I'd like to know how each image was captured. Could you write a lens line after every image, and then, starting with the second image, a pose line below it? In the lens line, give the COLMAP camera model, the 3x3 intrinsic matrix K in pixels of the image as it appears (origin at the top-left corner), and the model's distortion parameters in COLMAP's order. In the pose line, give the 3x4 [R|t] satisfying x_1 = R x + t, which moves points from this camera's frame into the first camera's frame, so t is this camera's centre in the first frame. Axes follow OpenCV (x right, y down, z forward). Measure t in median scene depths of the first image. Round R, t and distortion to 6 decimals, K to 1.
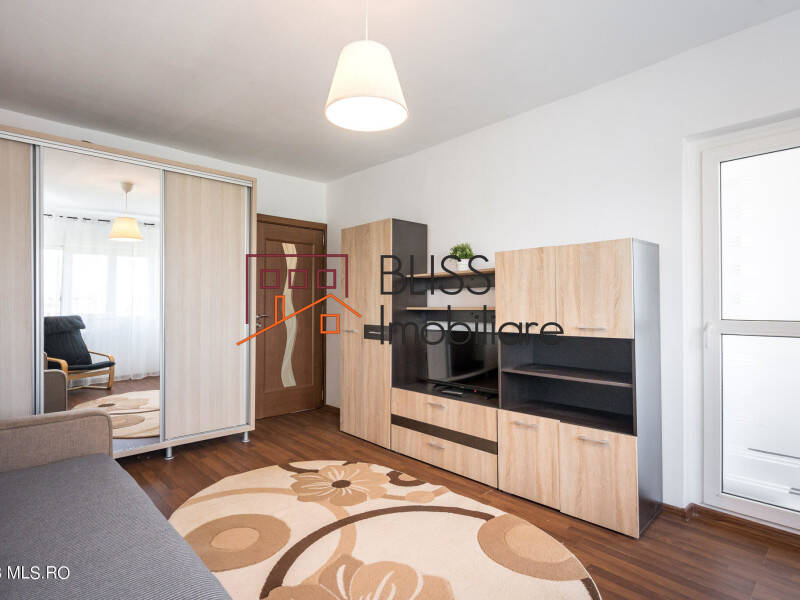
lens RADIAL K [[429.8, 0, 389.4], [0, 429.8, 302.8], [0, 0, 1]] dist [0.000557, 0.000484]
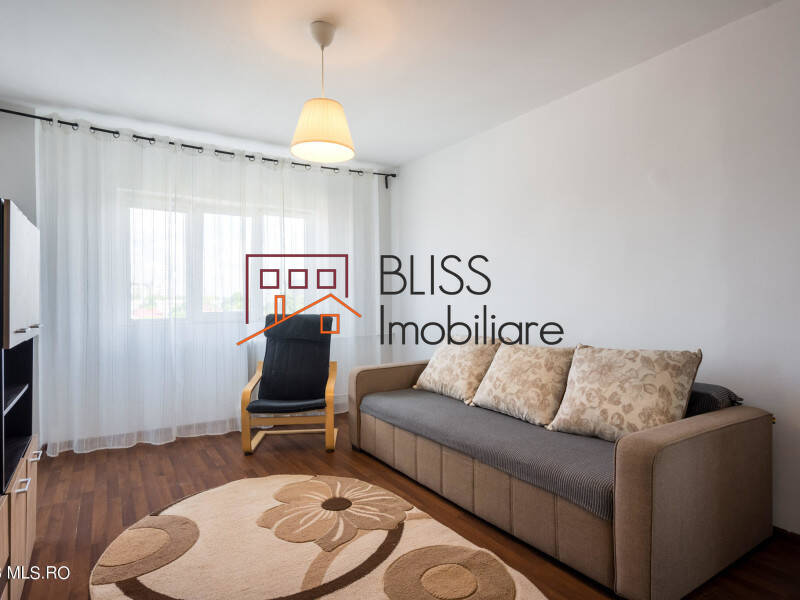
lens RADIAL K [[465.7, 0, 400.0], [0, 465.7, 300.0], [0, 0, 1]] dist [0.000501, -0.000030]
pose [[-0.987151, 0.003165, 0.159757, -0.304924], [0.002248, 0.999980, -0.005918, 0.010767], [-0.159773, -0.005482, -0.987139, 1.412842]]
